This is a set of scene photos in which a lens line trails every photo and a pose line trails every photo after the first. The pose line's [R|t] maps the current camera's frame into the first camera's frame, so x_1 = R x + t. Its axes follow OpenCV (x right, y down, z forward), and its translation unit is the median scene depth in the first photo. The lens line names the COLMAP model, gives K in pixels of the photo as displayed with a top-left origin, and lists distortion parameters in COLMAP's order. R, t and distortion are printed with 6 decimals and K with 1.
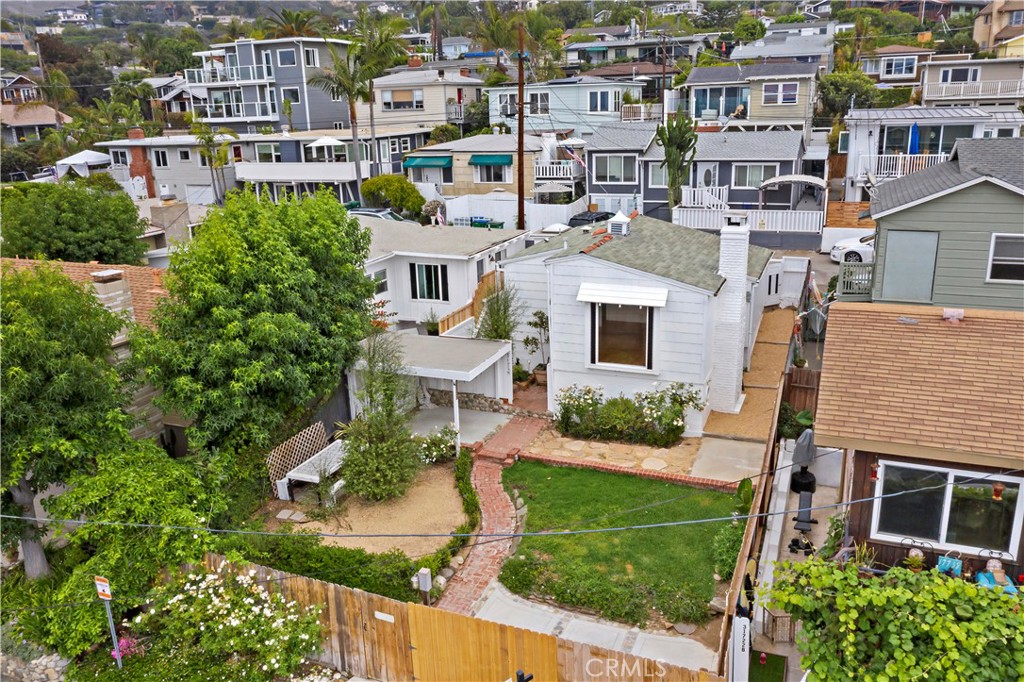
lens RADIAL K [[807.5, 0, 510.7], [0, 807.5, 340.3], [0, 0, 1]] dist [-0.014371, -0.001880]
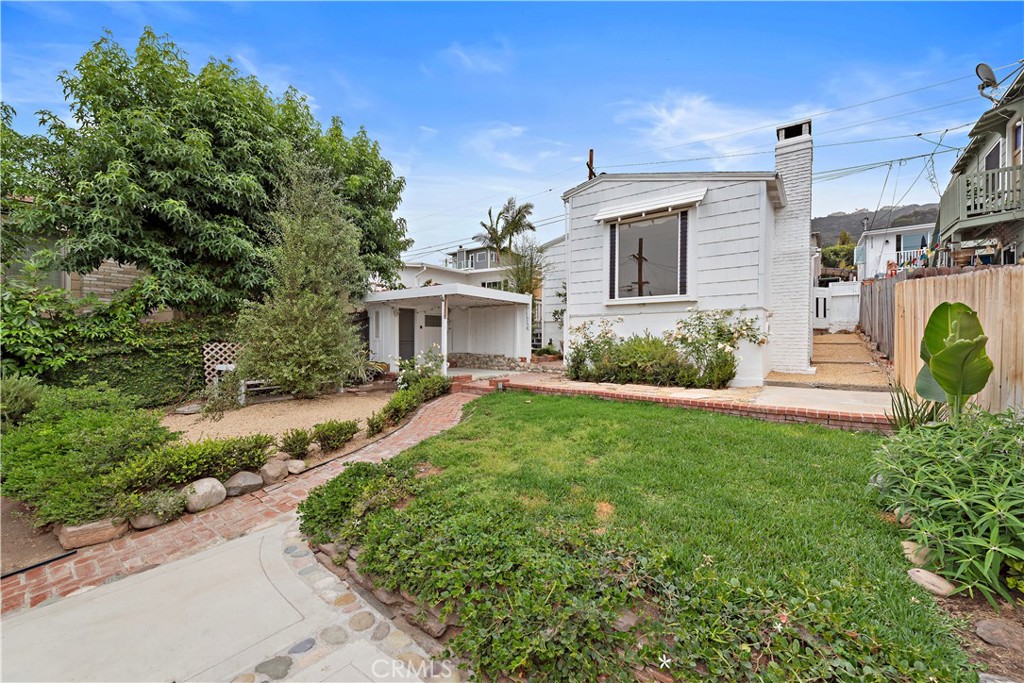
lens RADIAL K [[398.7, 0, 512.6], [0, 398.7, 341.3], [0, 0, 1]] dist [0.003384, -0.000066]
pose [[0.963727, 0.034649, -0.264633, 0.114024], [-0.107031, 0.958488, -0.264282, 0.195348], [0.244490, 0.283020, 0.927429, 0.599587]]
